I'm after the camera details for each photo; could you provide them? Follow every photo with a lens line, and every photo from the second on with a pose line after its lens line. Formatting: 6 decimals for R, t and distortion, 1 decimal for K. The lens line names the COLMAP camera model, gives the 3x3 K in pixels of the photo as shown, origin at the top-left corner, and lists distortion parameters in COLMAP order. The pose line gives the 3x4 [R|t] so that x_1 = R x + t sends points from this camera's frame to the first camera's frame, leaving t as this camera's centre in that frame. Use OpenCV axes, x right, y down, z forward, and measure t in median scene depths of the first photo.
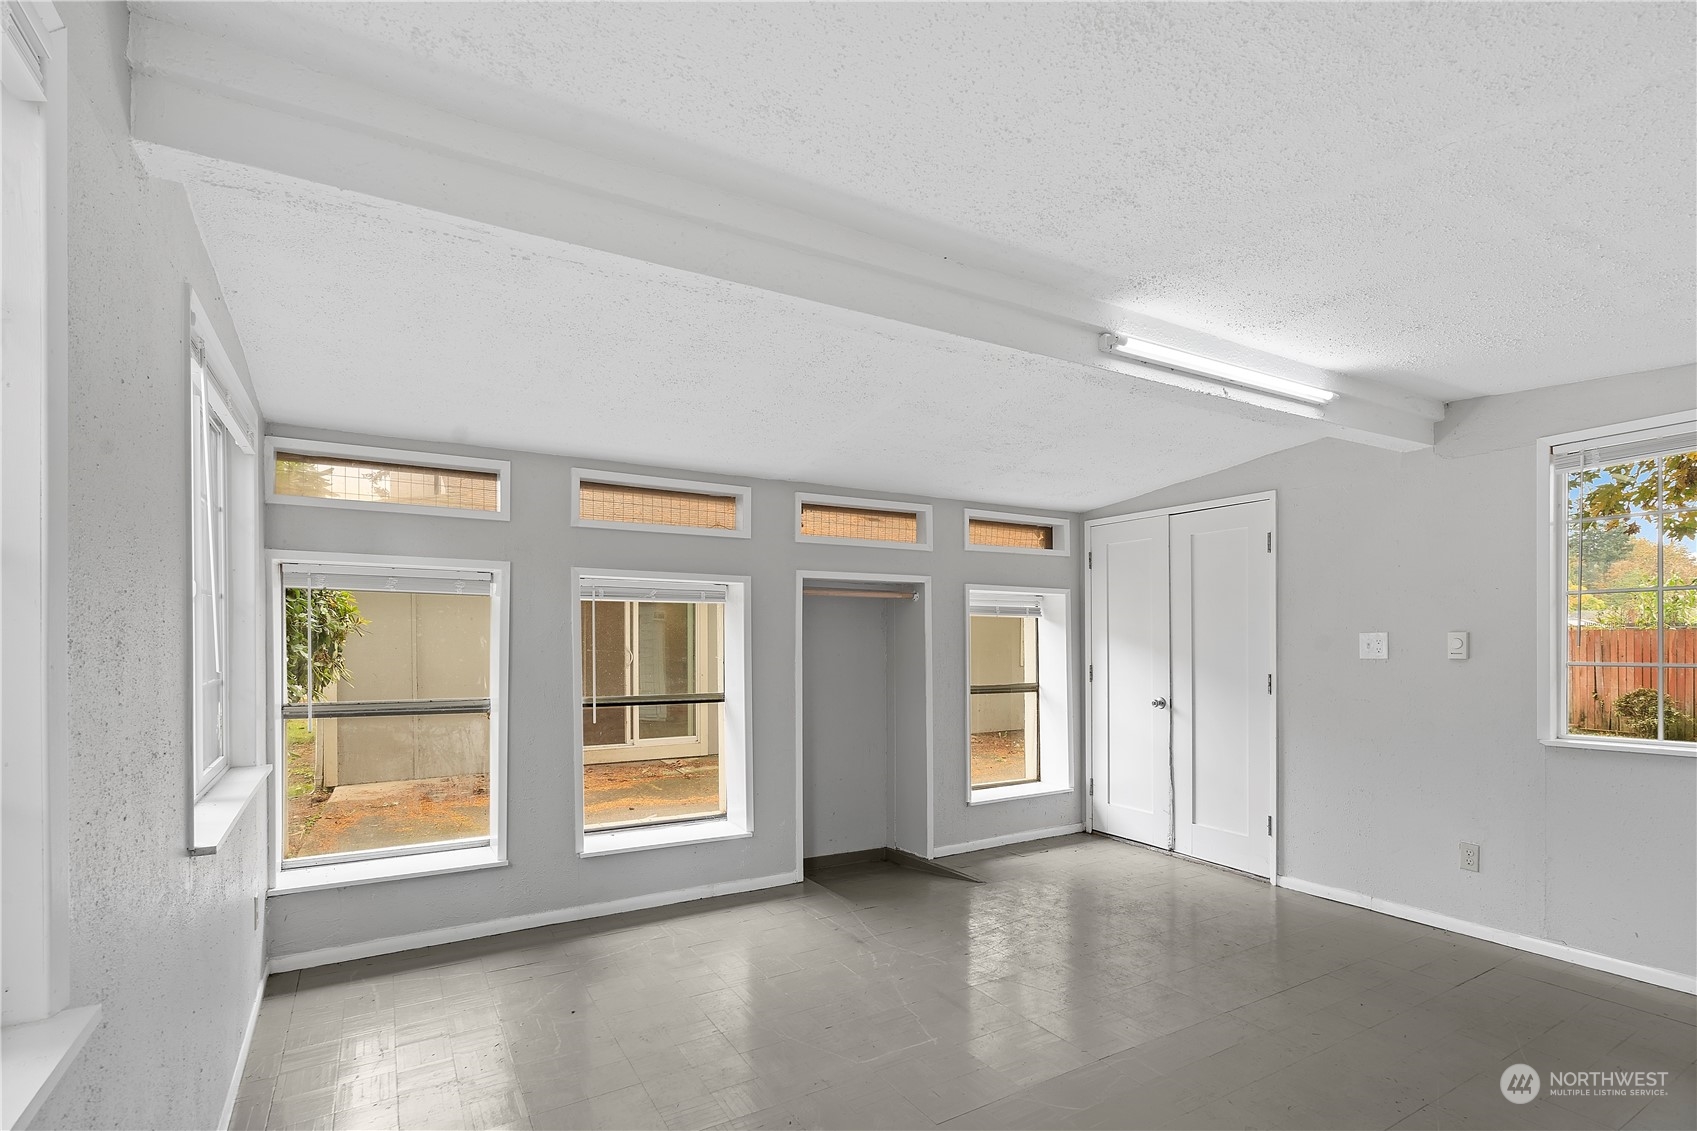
lens RADIAL K [[775.3, 0, 851.1], [0, 775.3, 621.7], [0, 0, 1]] dist [0.001890, 0.000095]
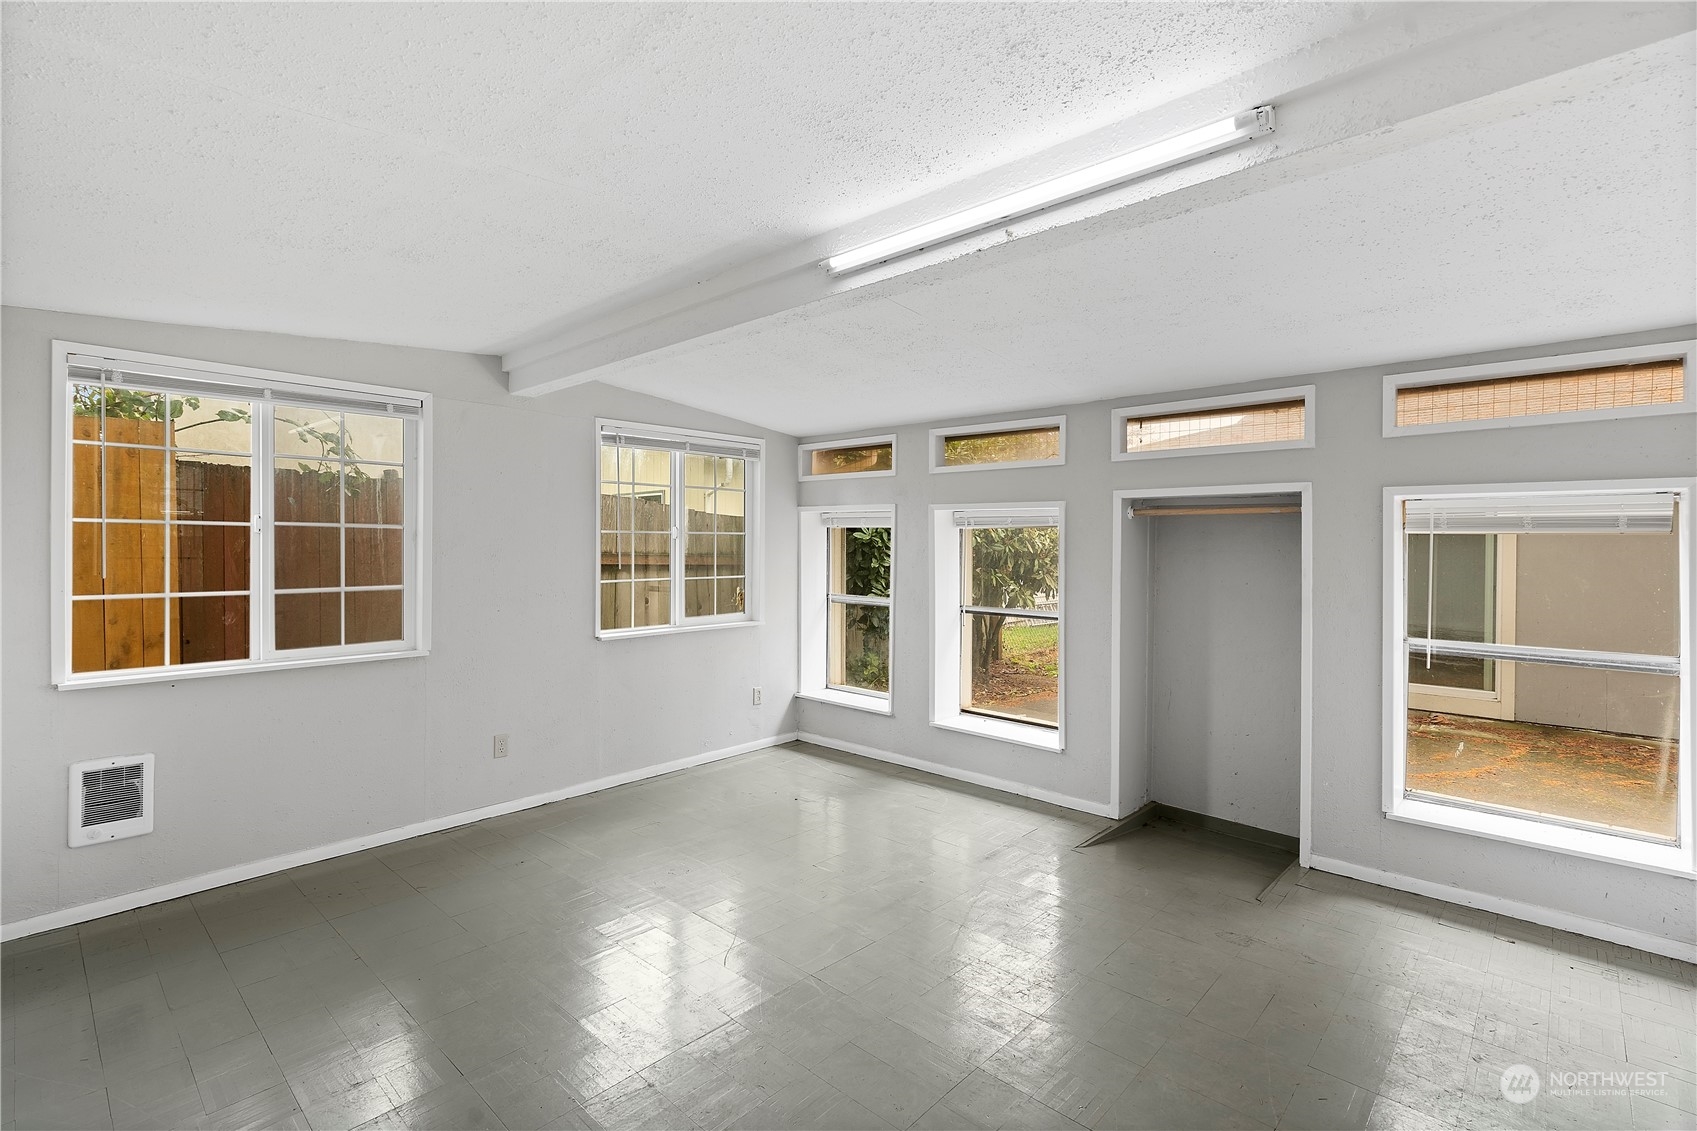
lens RADIAL K [[791.3, 0, 842.4], [0, 791.3, 542.5], [0, 0, 1]] dist [-0.000275, -0.000039]
pose [[0.278933, -0.017680, -0.960148, 0.679562], [-0.002554, 0.999813, -0.019153, 0.014975], [0.960307, 0.007795, 0.278836, 0.359161]]
